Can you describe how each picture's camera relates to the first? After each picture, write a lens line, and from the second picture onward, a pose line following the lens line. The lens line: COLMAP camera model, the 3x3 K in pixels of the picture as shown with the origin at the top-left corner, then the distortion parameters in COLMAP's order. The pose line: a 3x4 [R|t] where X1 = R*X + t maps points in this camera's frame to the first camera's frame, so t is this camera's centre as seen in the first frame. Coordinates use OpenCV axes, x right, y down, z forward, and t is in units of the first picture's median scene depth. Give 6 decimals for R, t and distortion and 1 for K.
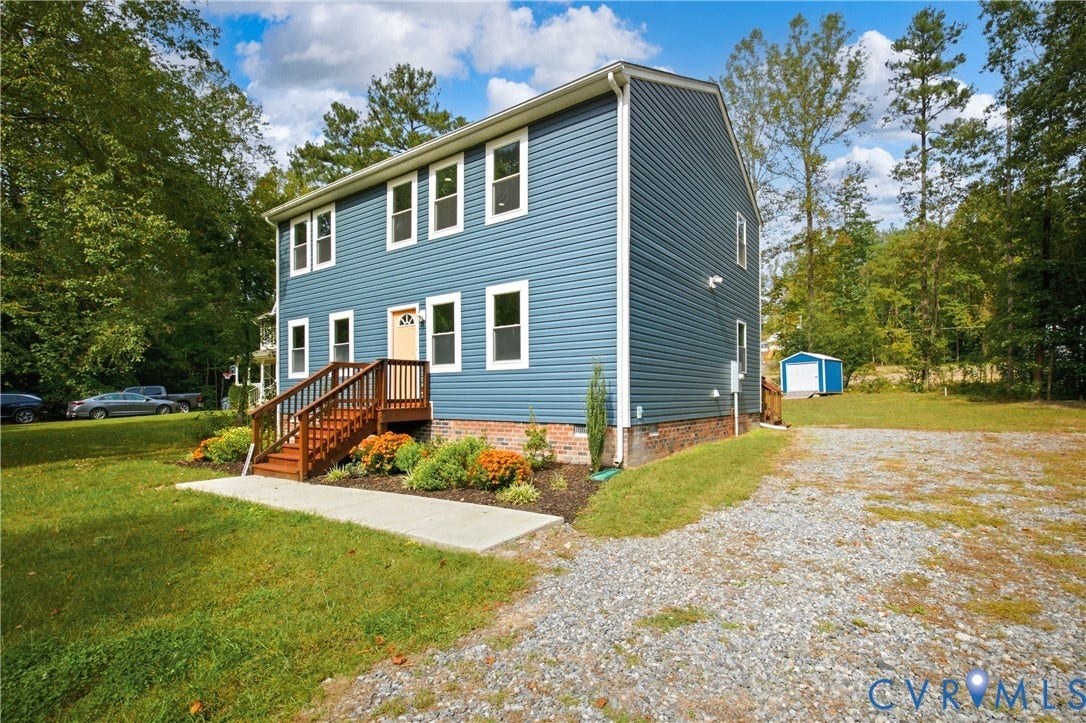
lens RADIAL K [[502.3, 0, 540.3], [0, 502.3, 388.8], [0, 0, 1]] dist [0.000037, 0.000110]
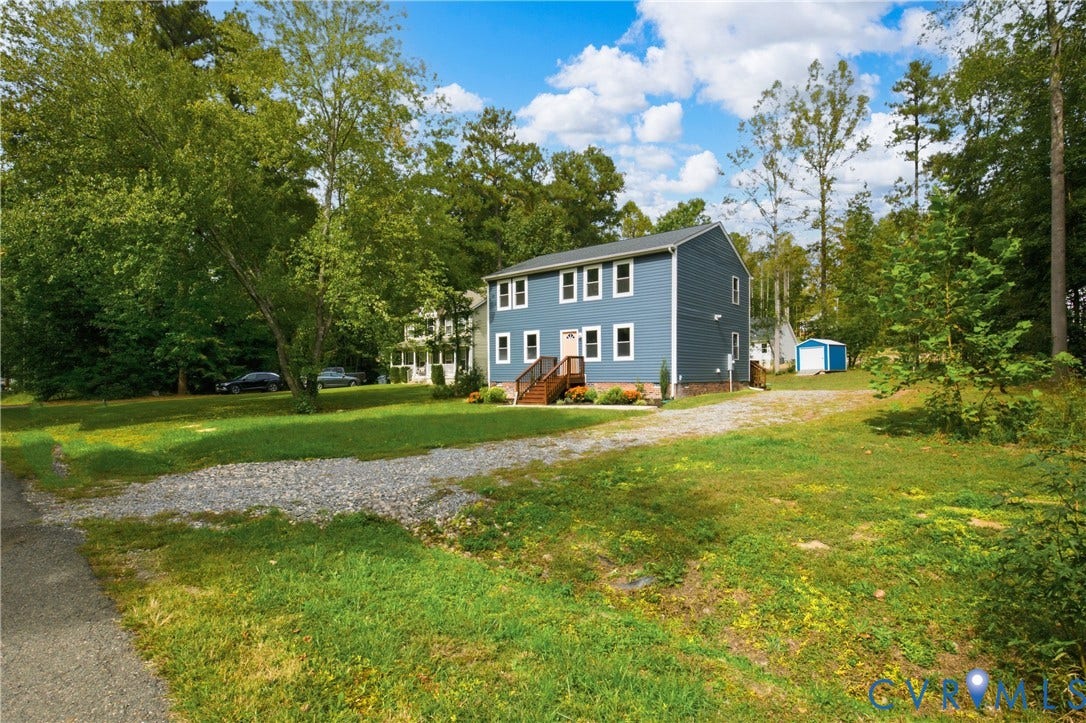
lens RADIAL K [[525.3, 0, 544.8], [0, 525.3, 378.6], [0, 0, 1]] dist [-0.000480, 0.000107]
pose [[0.998031, -0.001587, -0.062699, -0.227997], [0.002846, 0.999796, 0.020002, -0.002574], [0.062655, -0.020141, 0.997832, -1.199450]]
